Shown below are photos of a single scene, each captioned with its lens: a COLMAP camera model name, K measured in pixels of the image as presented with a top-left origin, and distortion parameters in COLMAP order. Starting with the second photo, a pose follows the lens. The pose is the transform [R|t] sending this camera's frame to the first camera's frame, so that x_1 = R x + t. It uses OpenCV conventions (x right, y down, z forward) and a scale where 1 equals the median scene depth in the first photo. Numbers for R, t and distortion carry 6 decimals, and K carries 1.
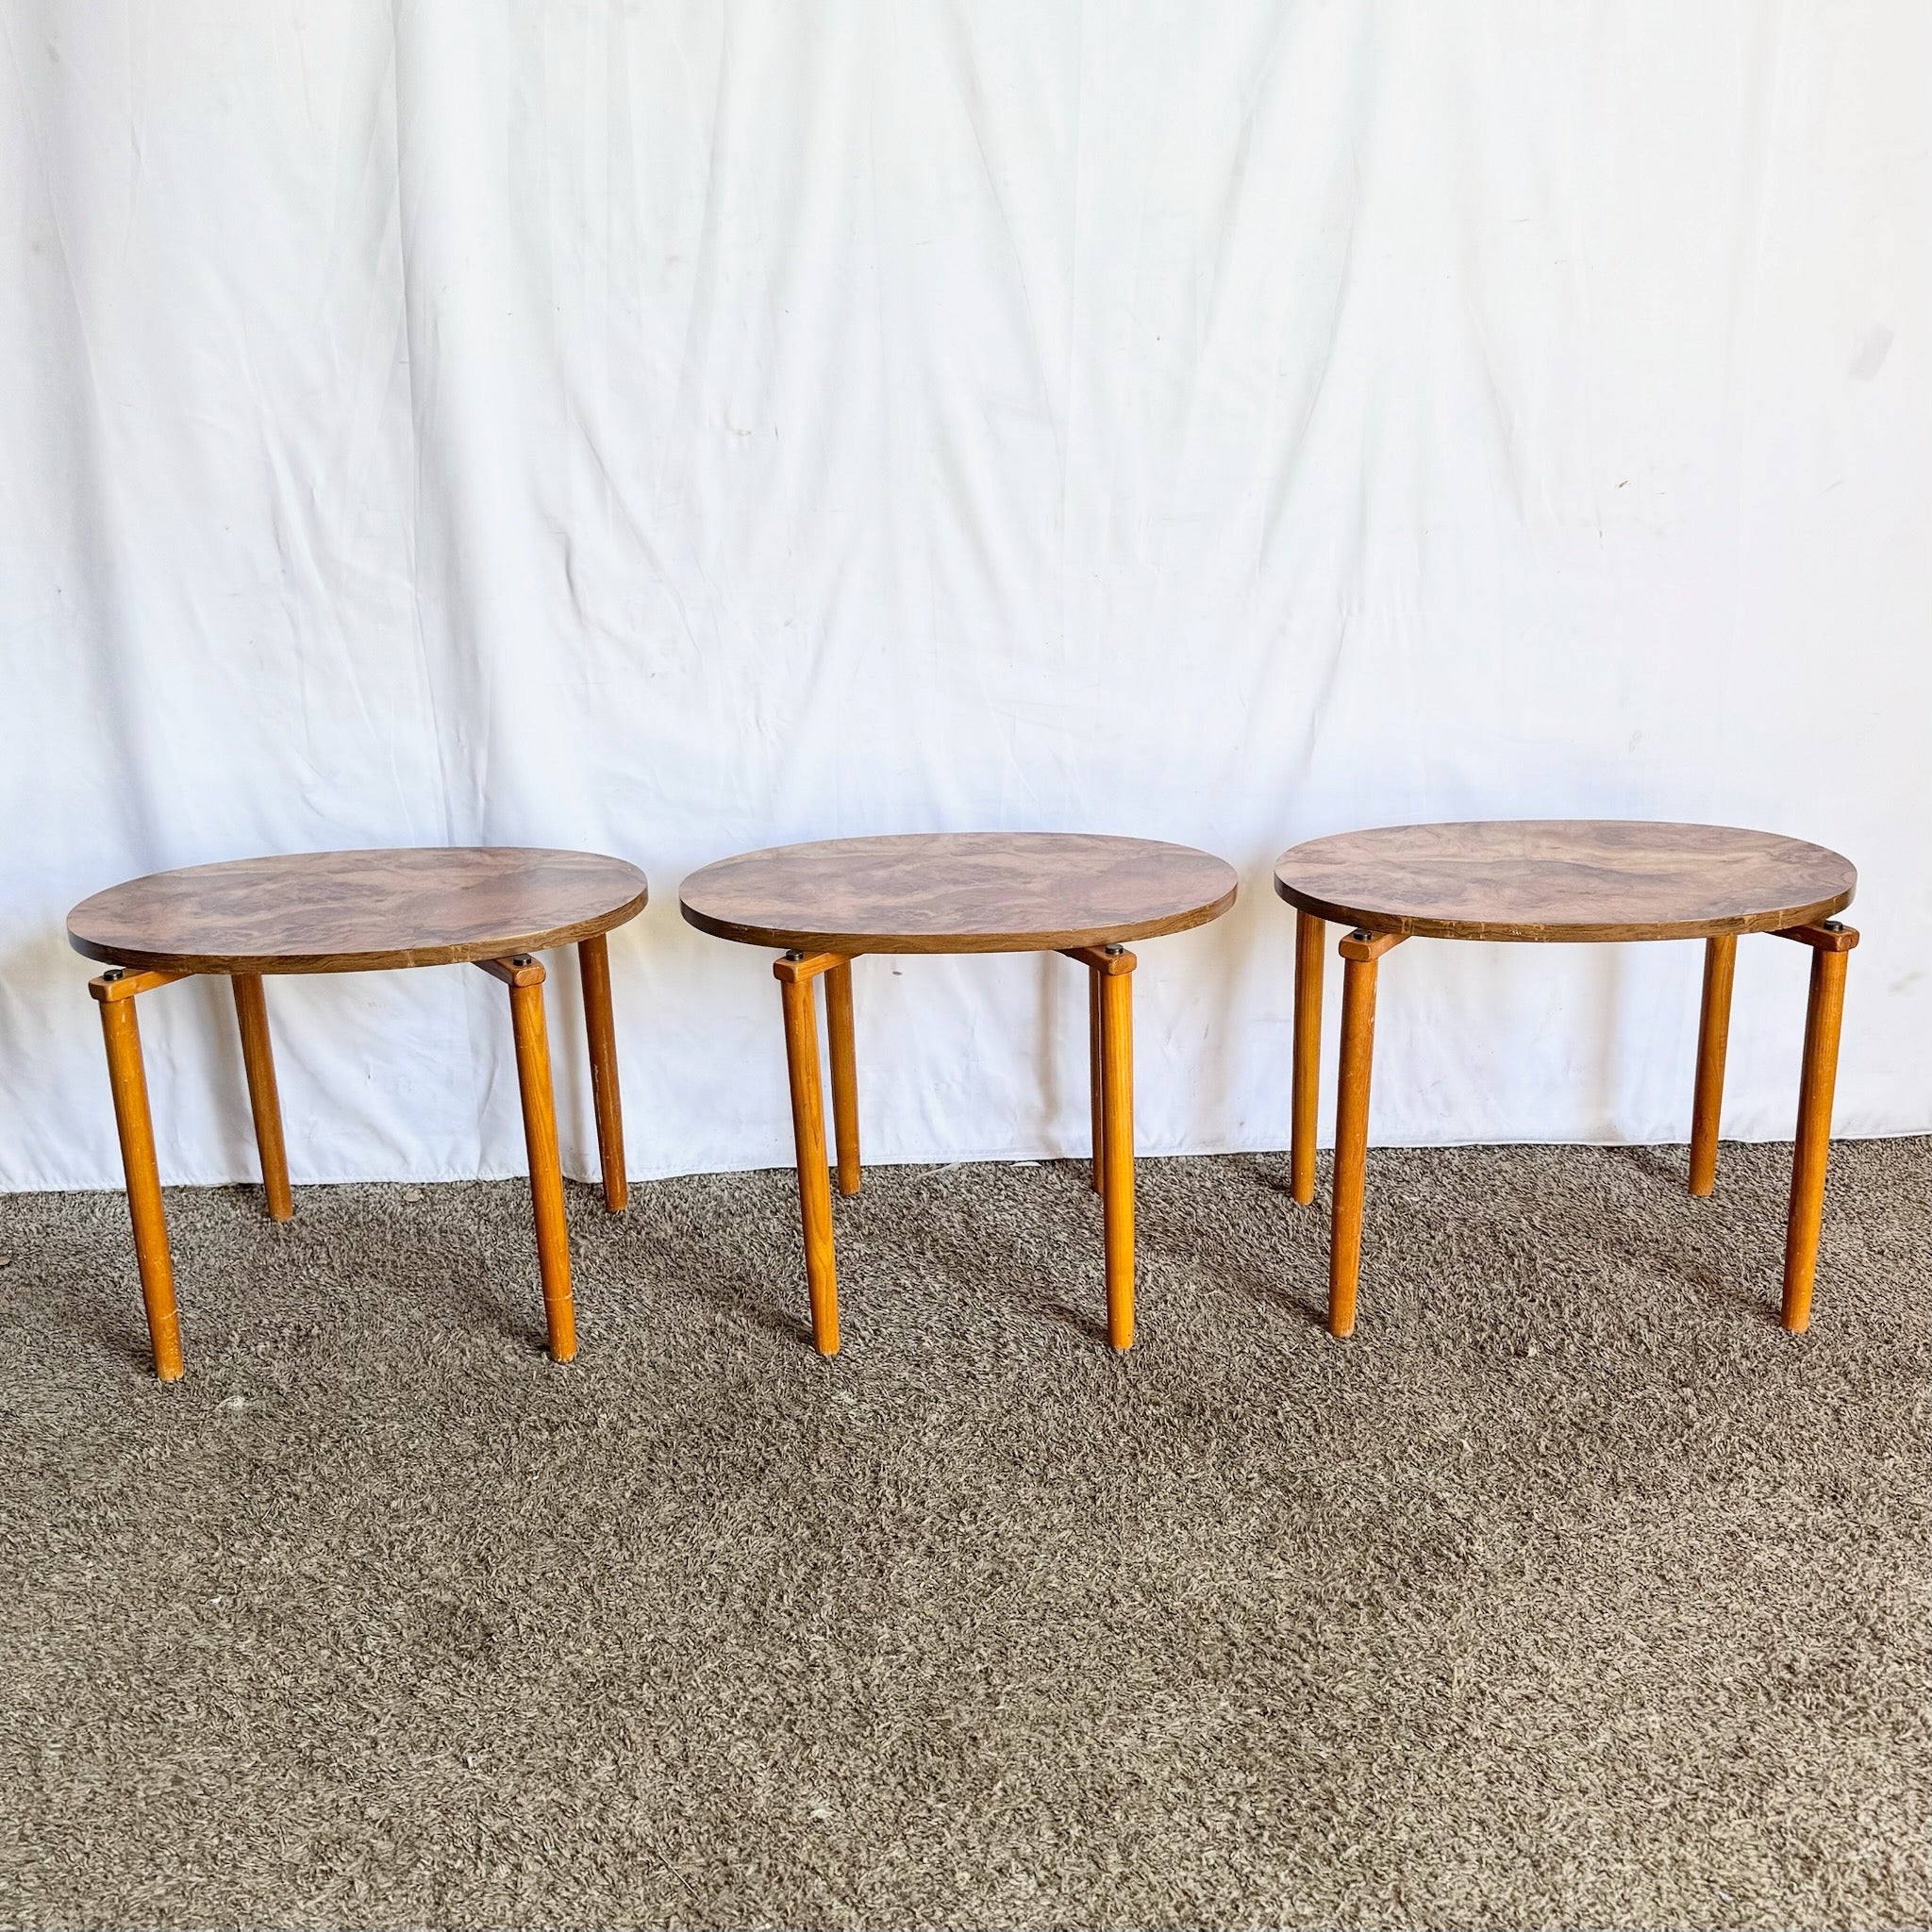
lens RADIAL K [[2030.9, 0, 1008.3], [0, 2030.9, 814.0], [0, 0, 1]] dist [0.153794, -0.283207]
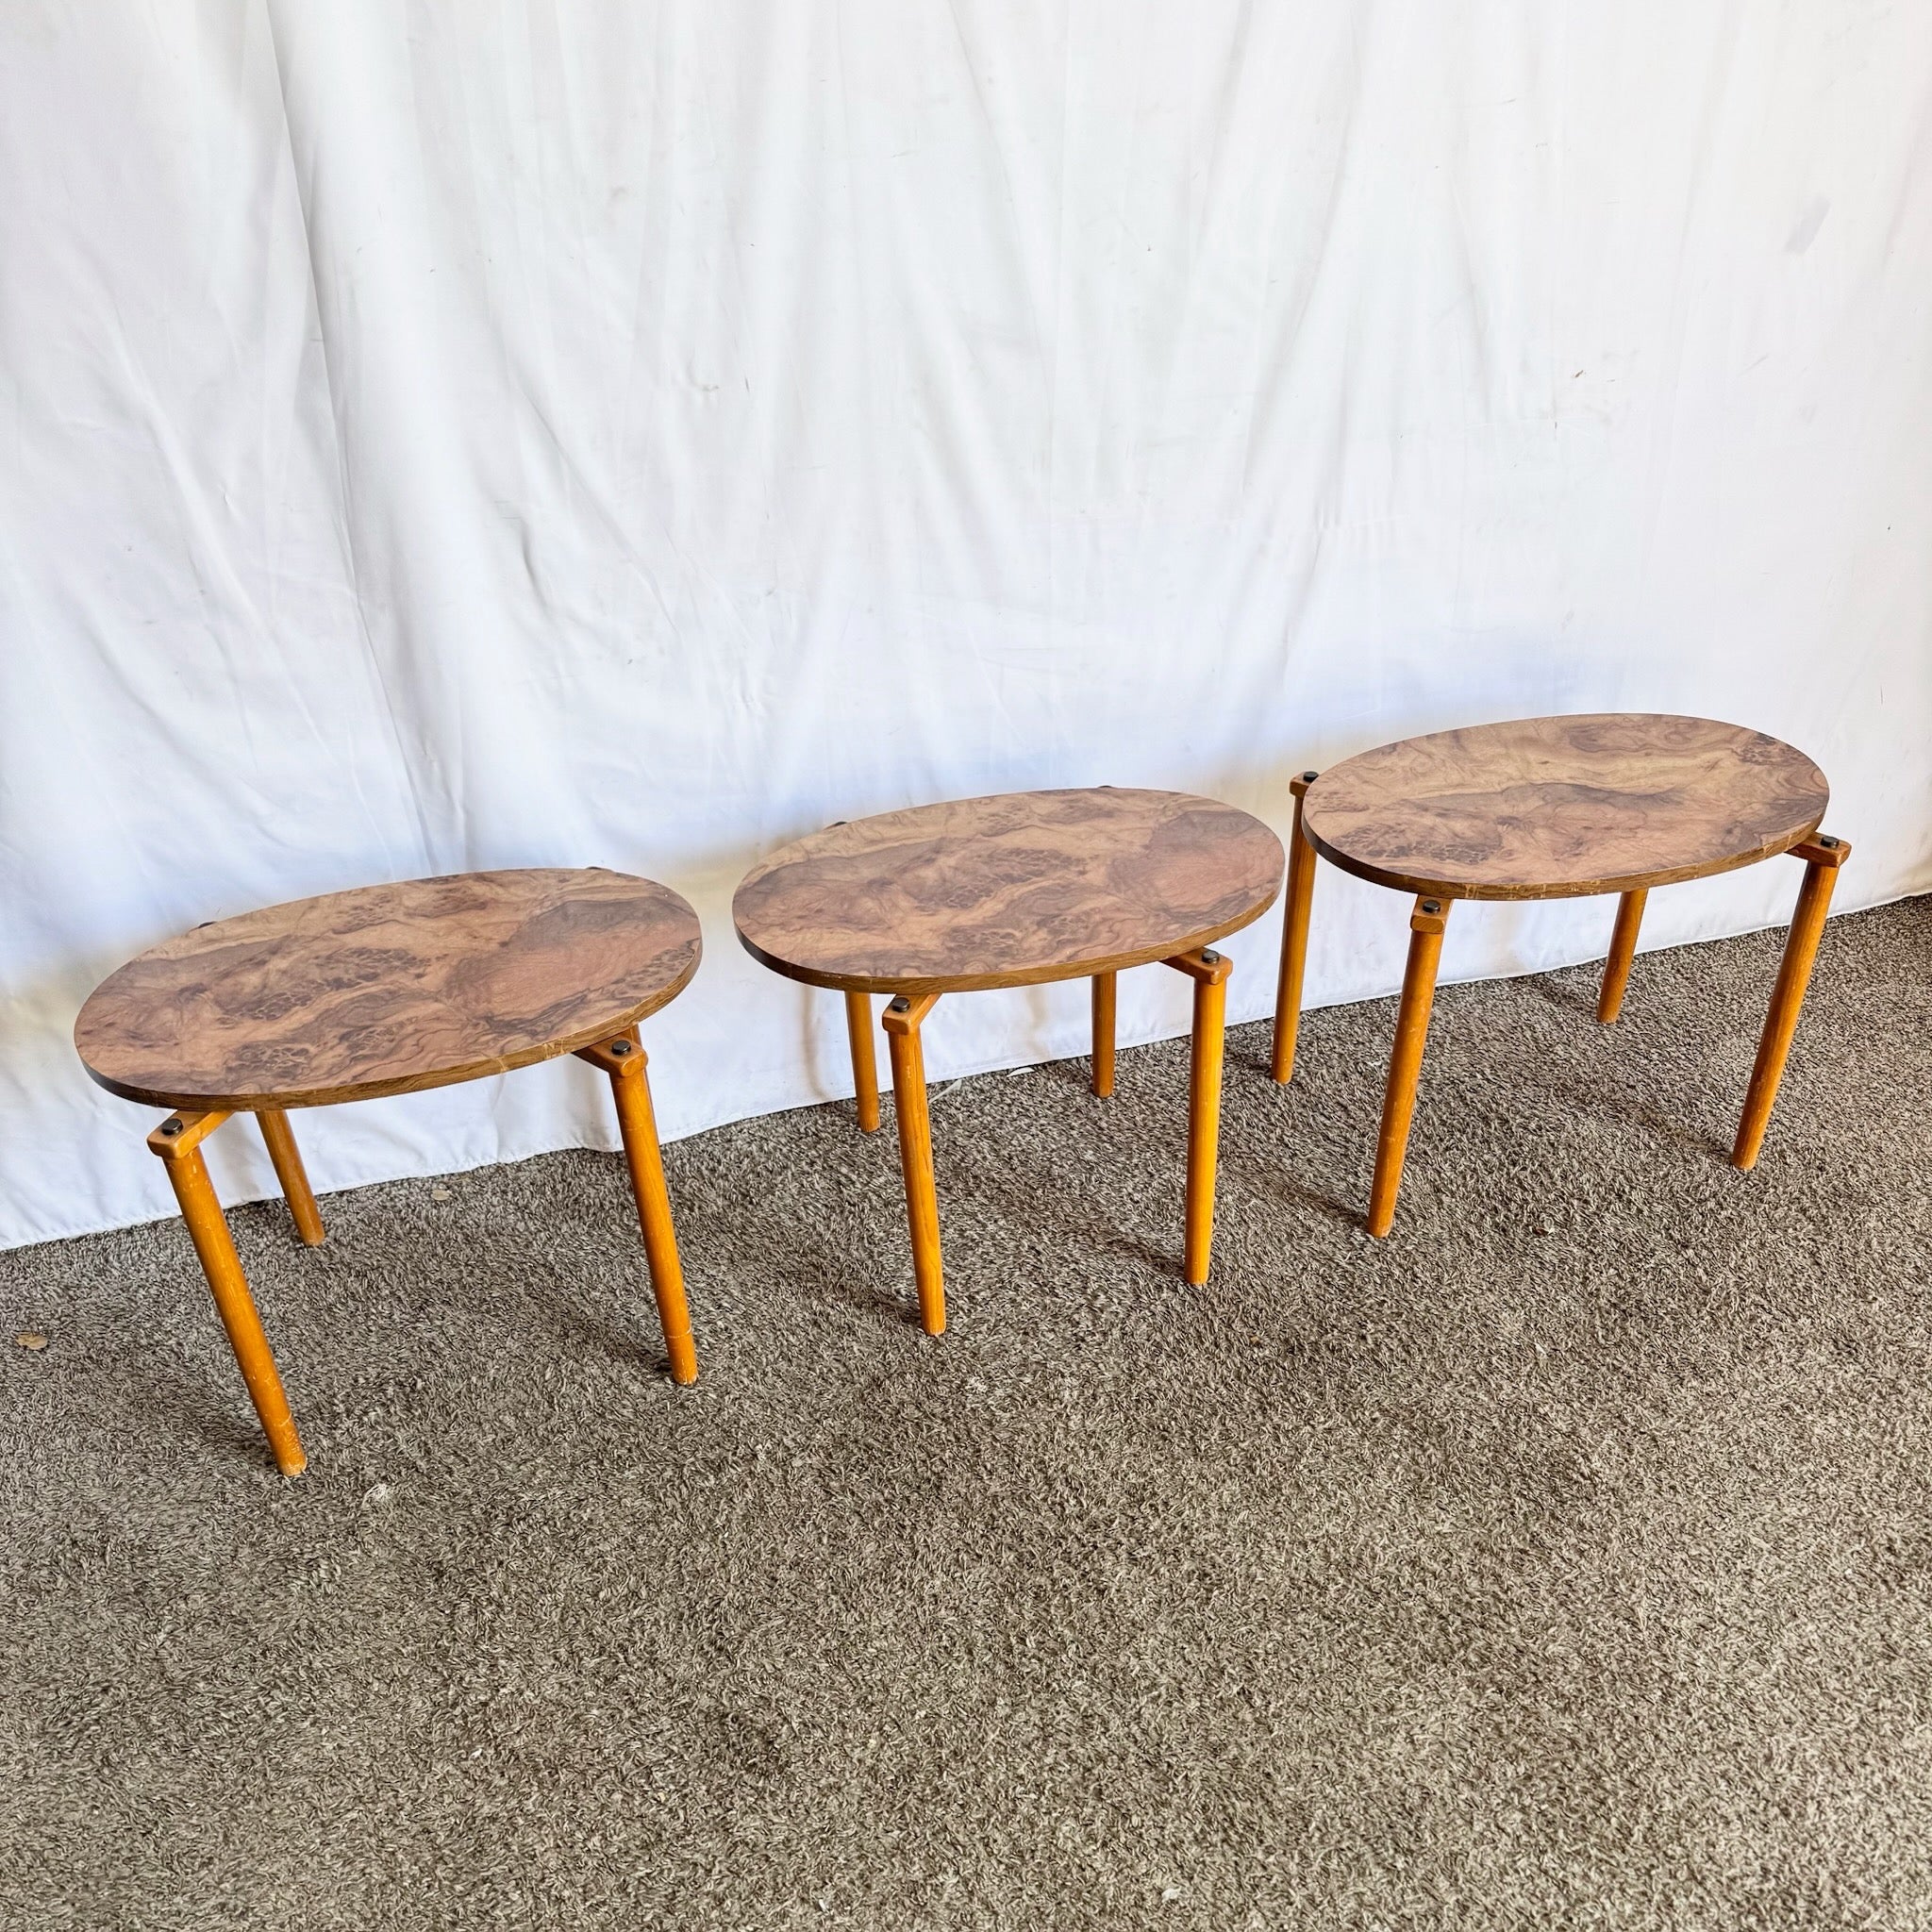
lens RADIAL K [[1723.0, 0, 979.0], [0, 1723.0, 969.7], [0, 0, 1]] dist [0.114710, -0.189554]
pose [[0.973883, -0.129131, 0.186752, -0.202138], [0.068207, 0.950918, 0.301832, -0.177220], [-0.216562, -0.281211, 0.934891, 0.204833]]
